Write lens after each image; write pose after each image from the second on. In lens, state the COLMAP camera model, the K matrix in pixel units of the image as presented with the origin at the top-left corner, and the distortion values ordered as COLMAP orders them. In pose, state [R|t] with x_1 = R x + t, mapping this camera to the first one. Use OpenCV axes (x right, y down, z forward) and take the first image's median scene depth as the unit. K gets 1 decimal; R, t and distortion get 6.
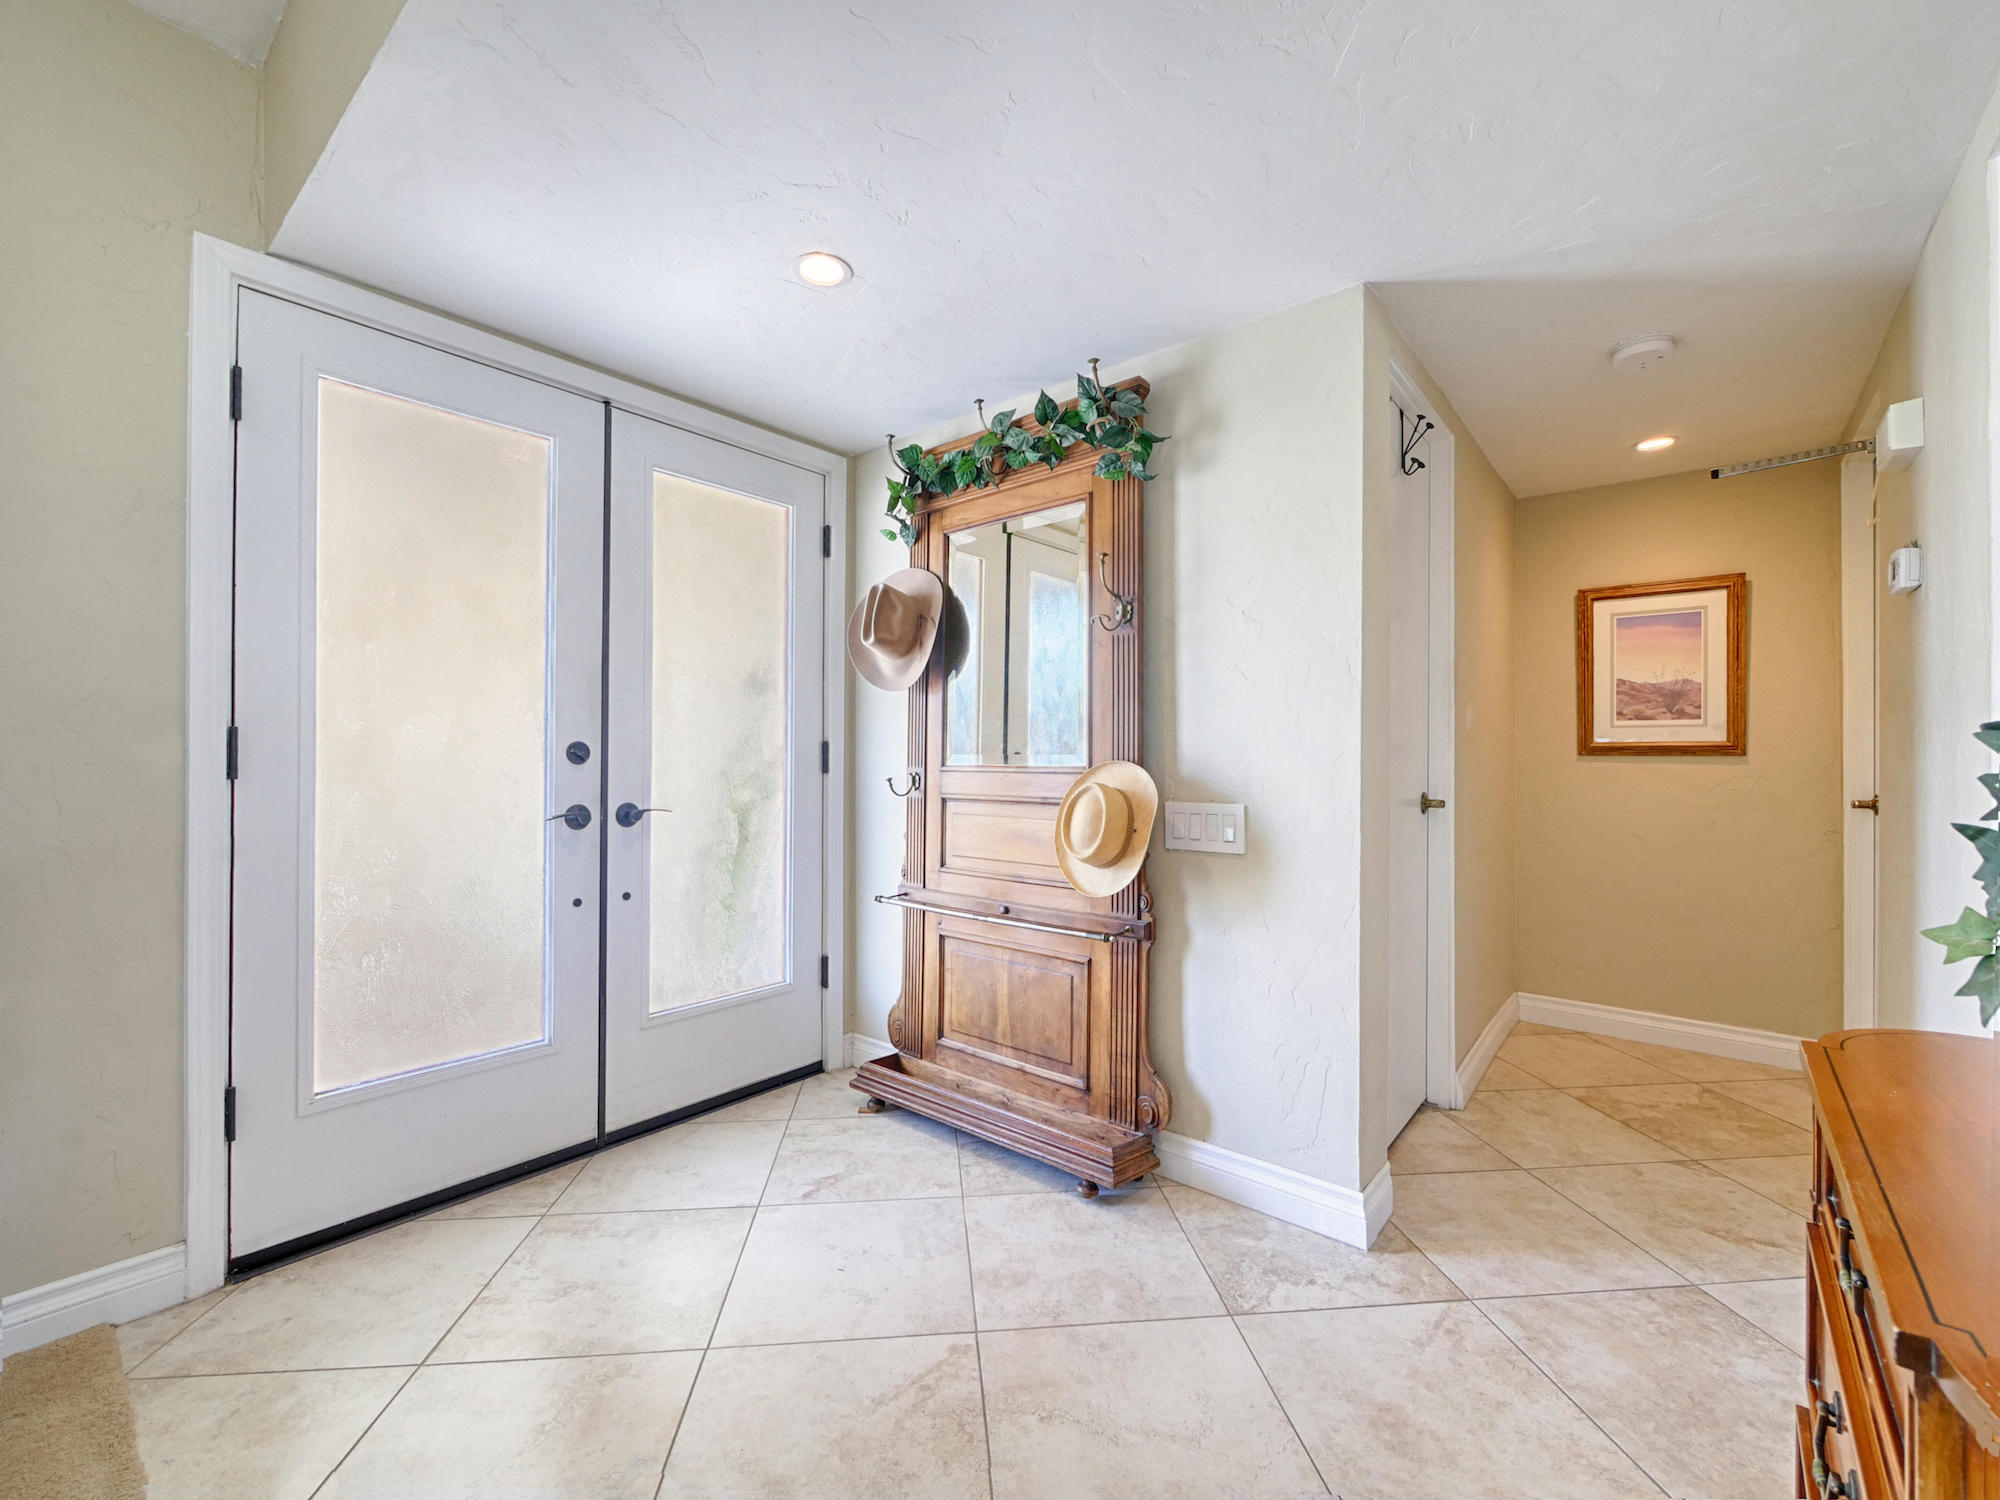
lens RADIAL K [[846.3, 0, 996.4], [0, 846.3, 749.7], [0, 0, 1]] dist [-0.003436, -0.000463]
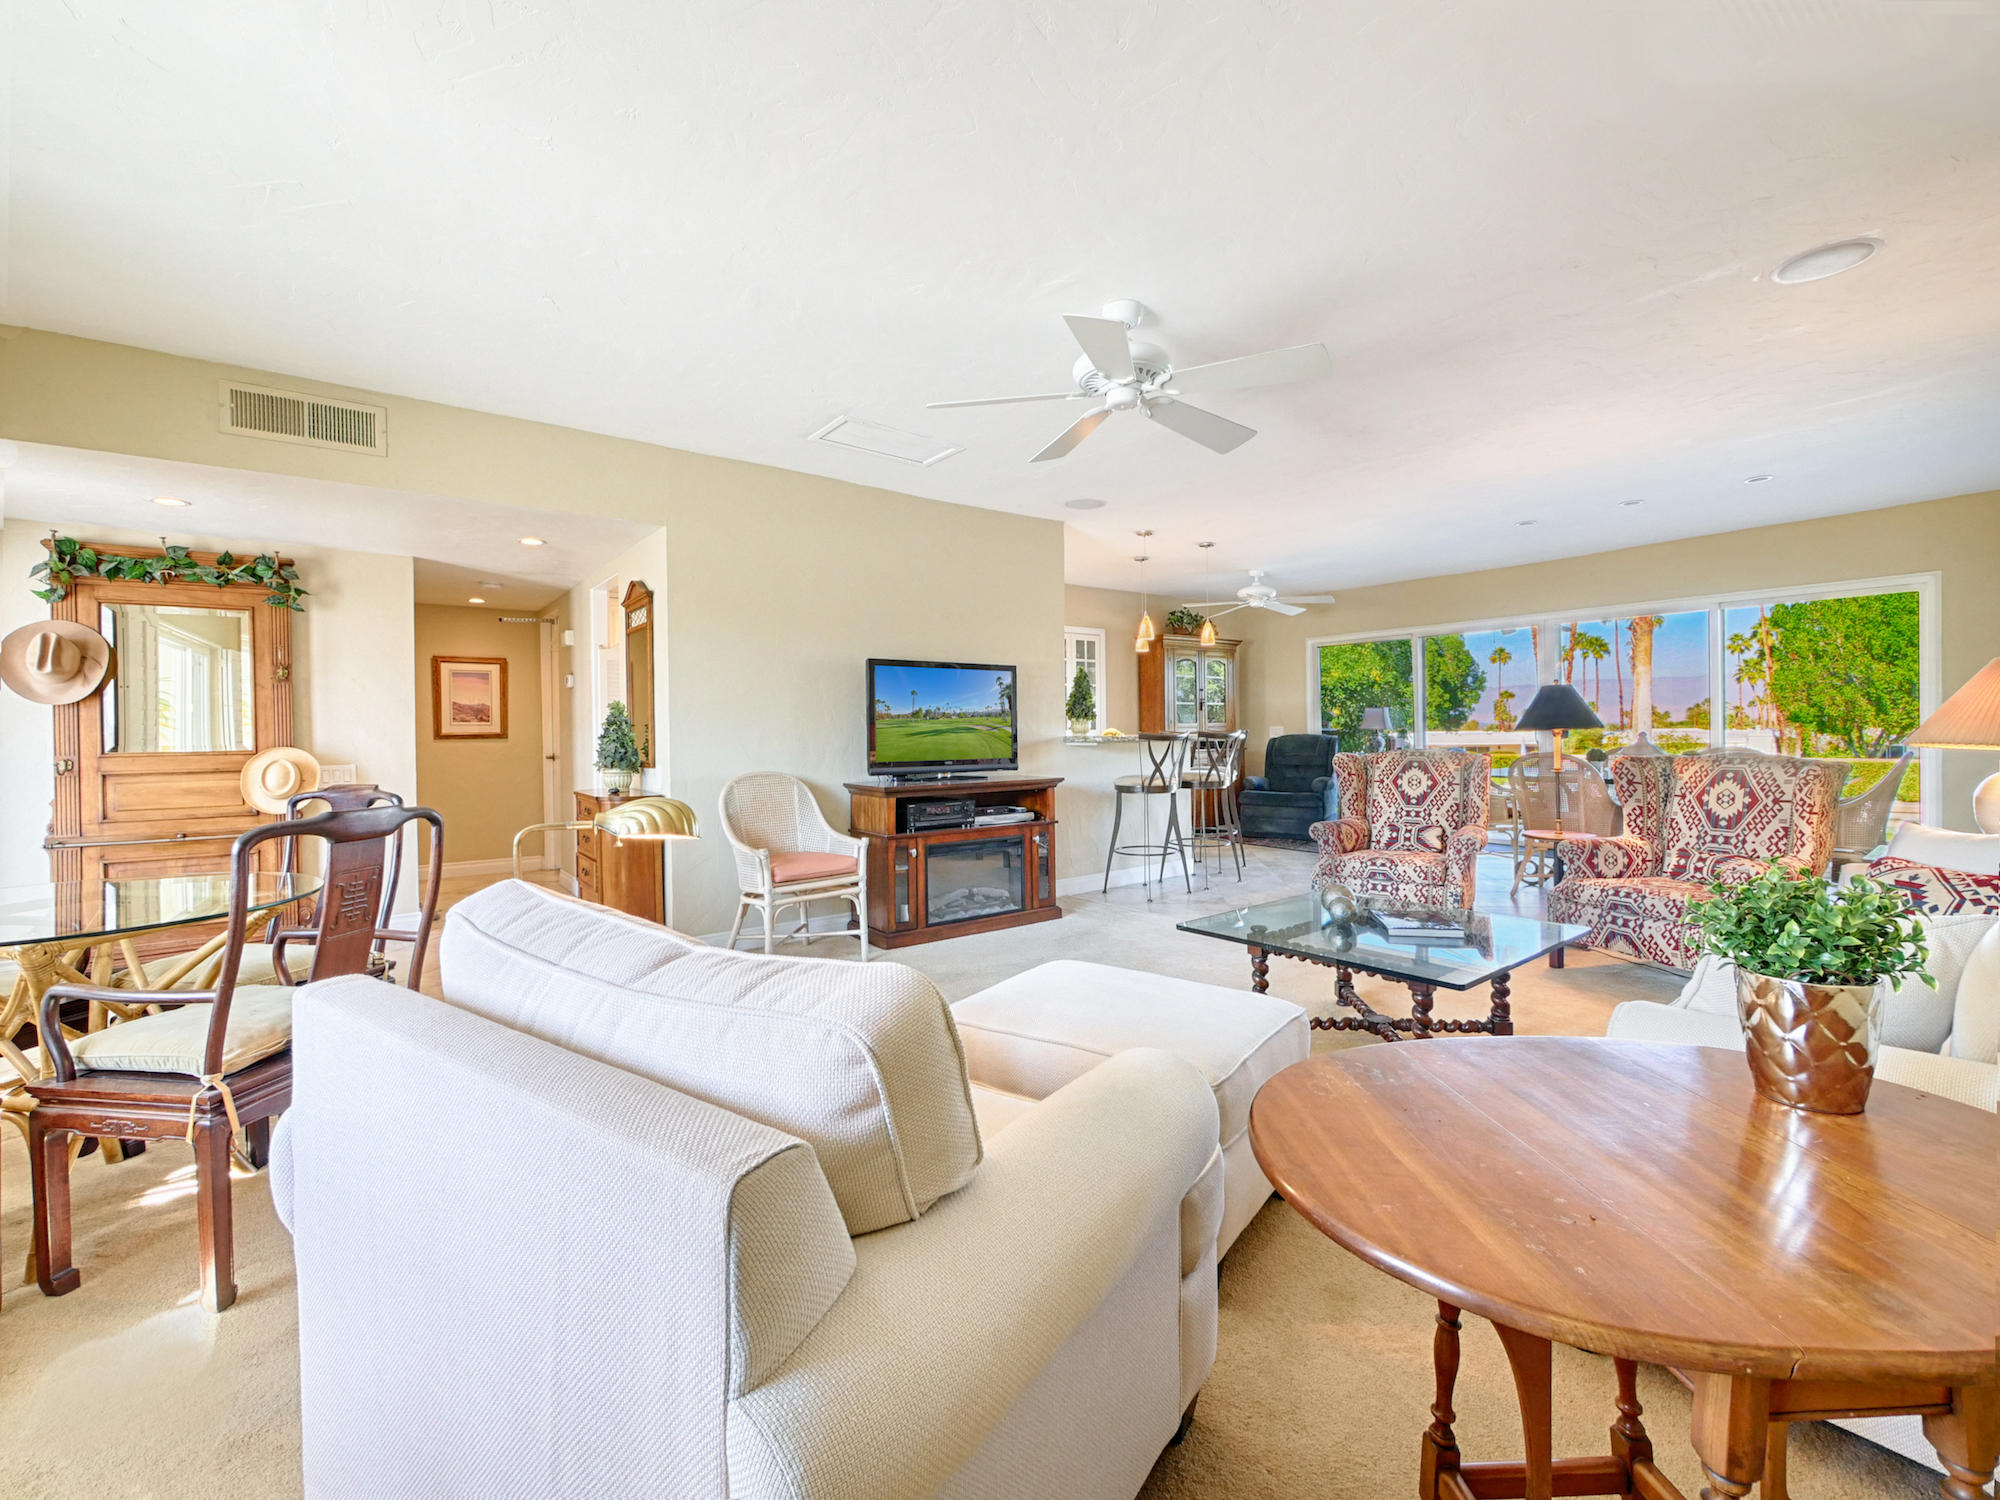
lens RADIAL K [[846.3, 0, 996.4], [0, 846.3, 749.7], [0, 0, 1]] dist [-0.003436, -0.000463]
pose [[0.229214, -0.026292, 0.973021, -1.142264], [0.001442, 0.999643, 0.026672, -0.024560], [-0.973375, -0.004710, 0.229170, -0.895115]]
